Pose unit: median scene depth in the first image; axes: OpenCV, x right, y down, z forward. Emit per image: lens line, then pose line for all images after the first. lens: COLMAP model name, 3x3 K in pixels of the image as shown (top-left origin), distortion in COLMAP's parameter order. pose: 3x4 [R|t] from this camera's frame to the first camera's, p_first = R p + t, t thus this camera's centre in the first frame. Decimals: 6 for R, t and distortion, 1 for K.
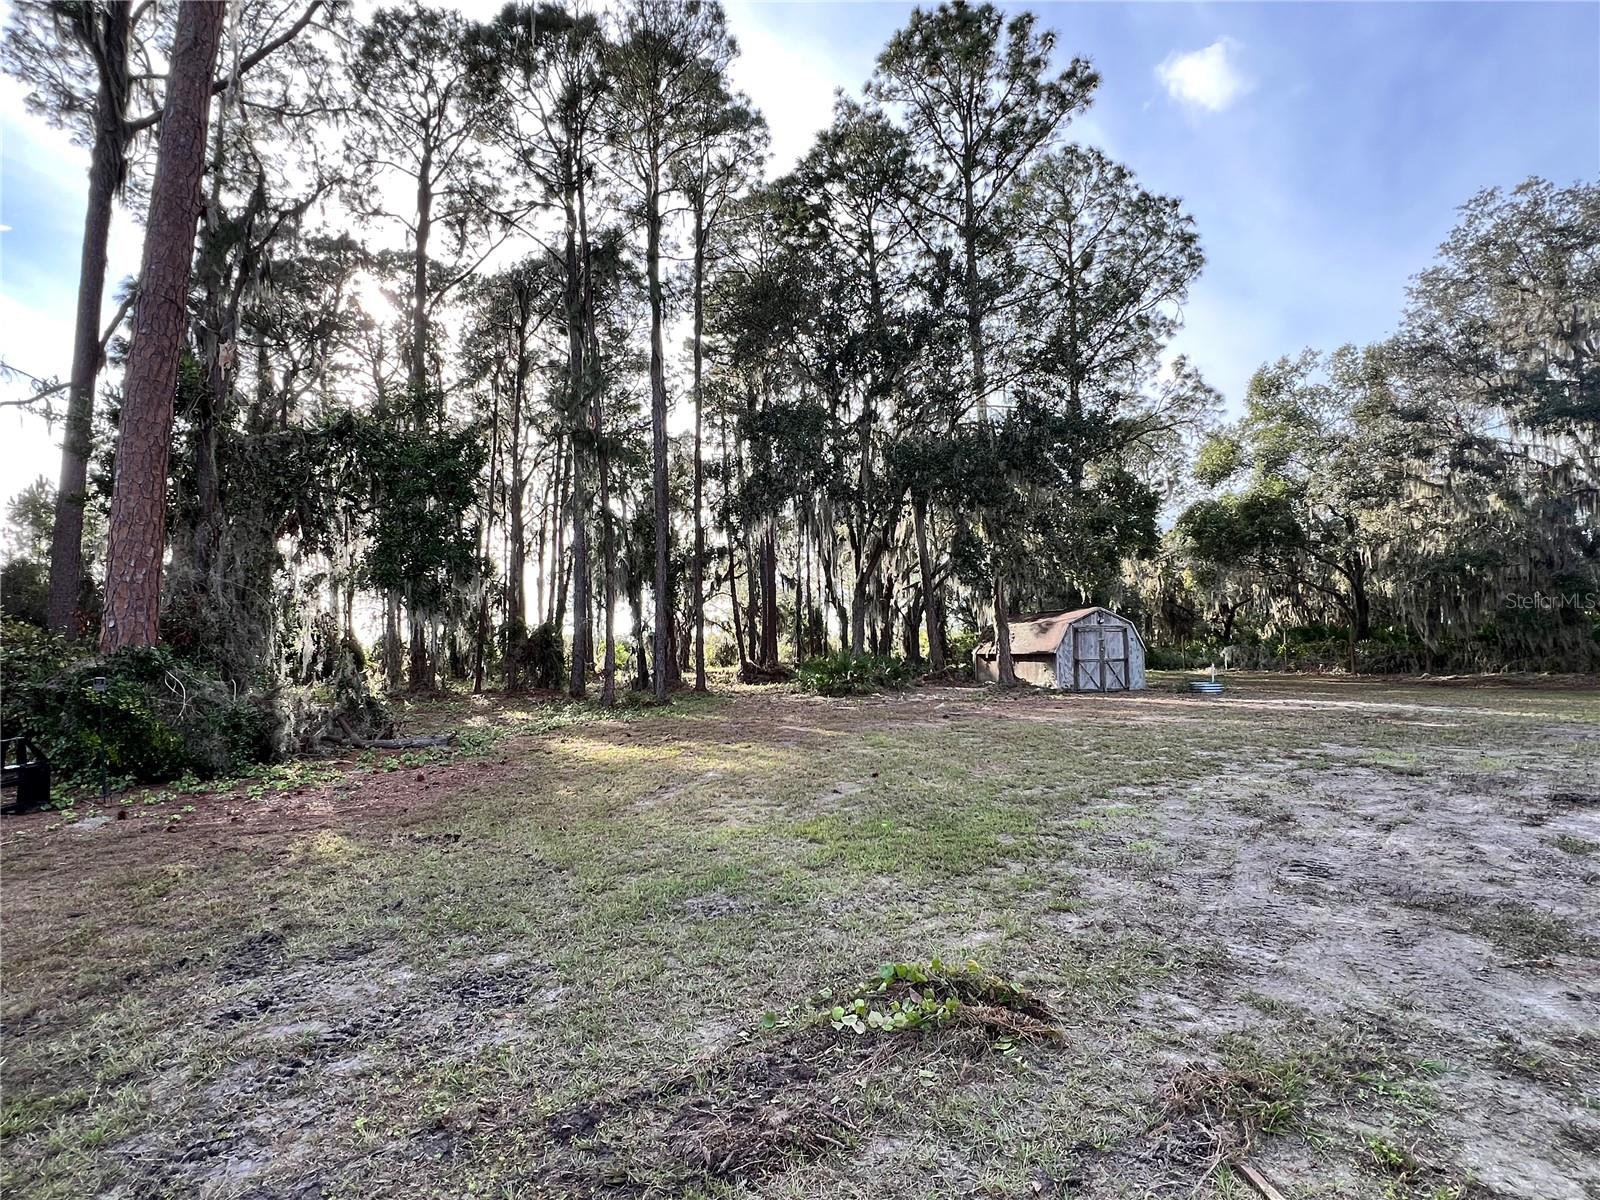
lens RADIAL K [[792.3, 0, 801.3], [0, 792.3, 596.0], [0, 0, 1]] dist [0.005544, 0.000996]
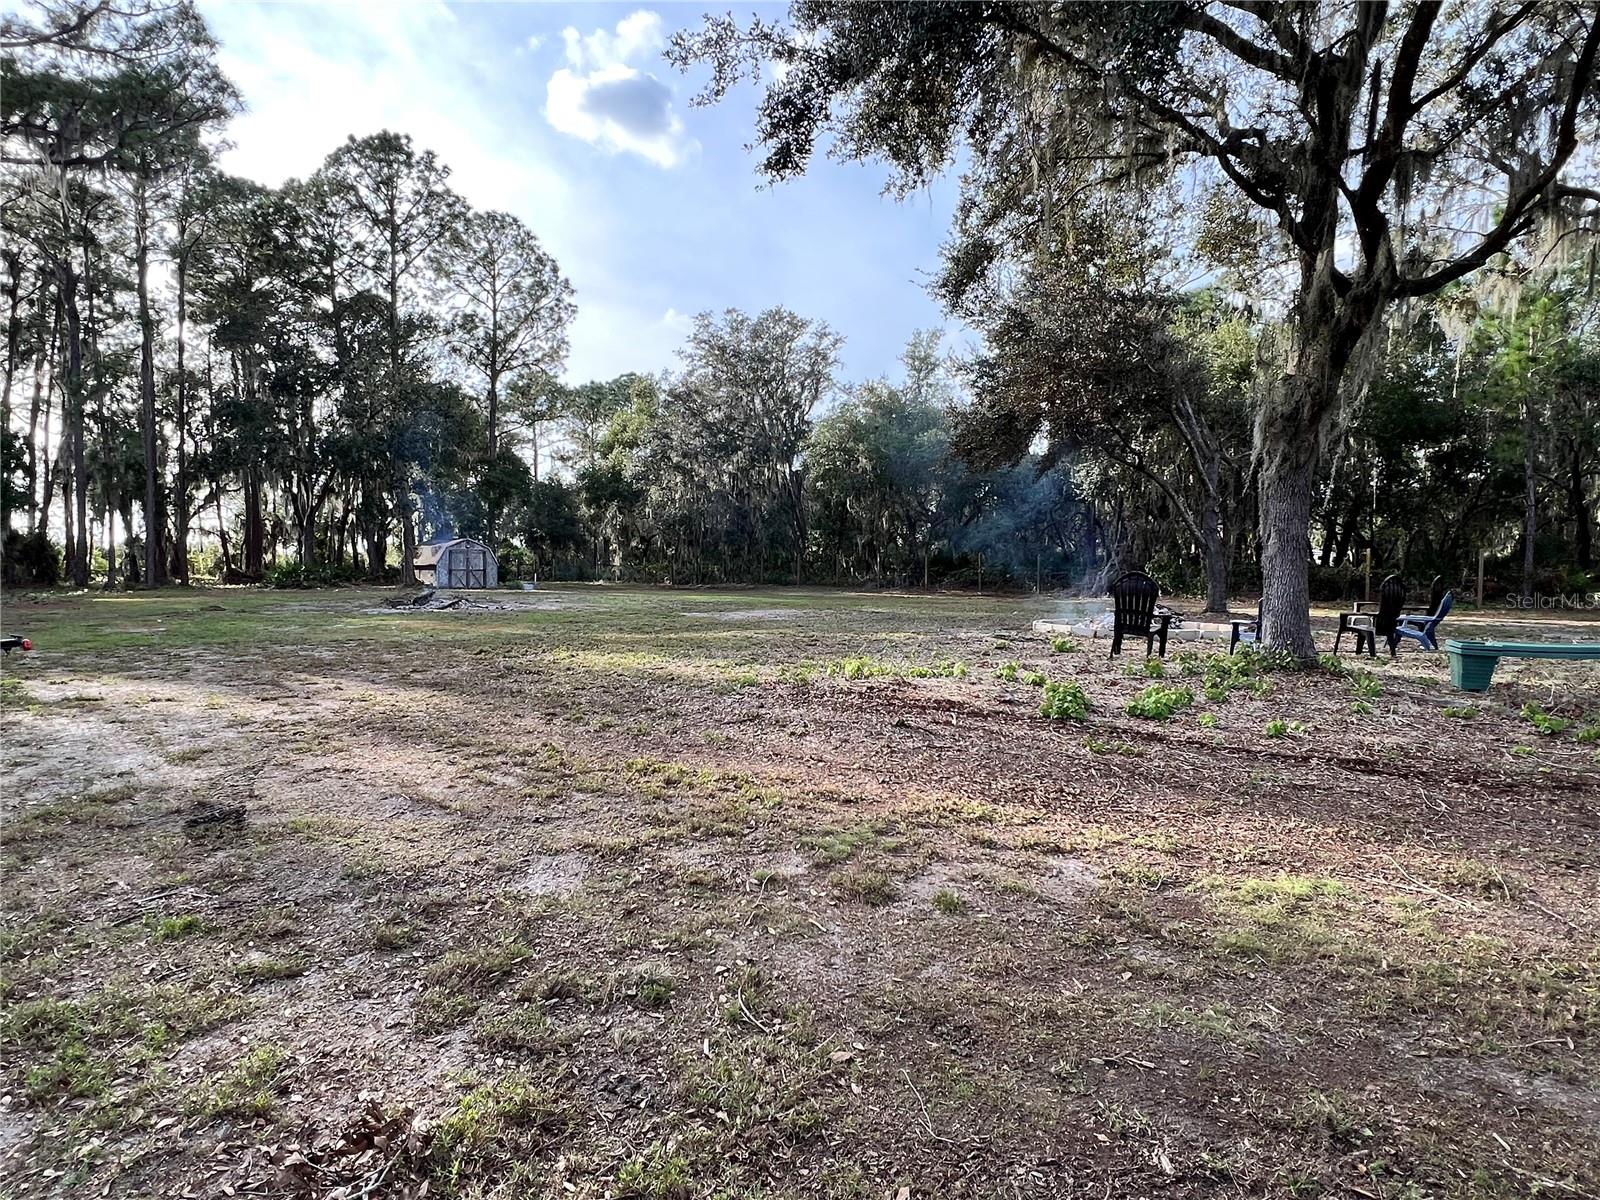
lens RADIAL K [[888.7, 0, 798.9], [0, 888.7, 604.8], [0, 0, 1]] dist [0.000122, -0.000004]
pose [[0.897177, 0.003867, 0.441654, 0.159806], [-0.054279, 0.993347, 0.101565, -0.070748], [-0.438323, -0.115094, 0.891418, -0.937101]]
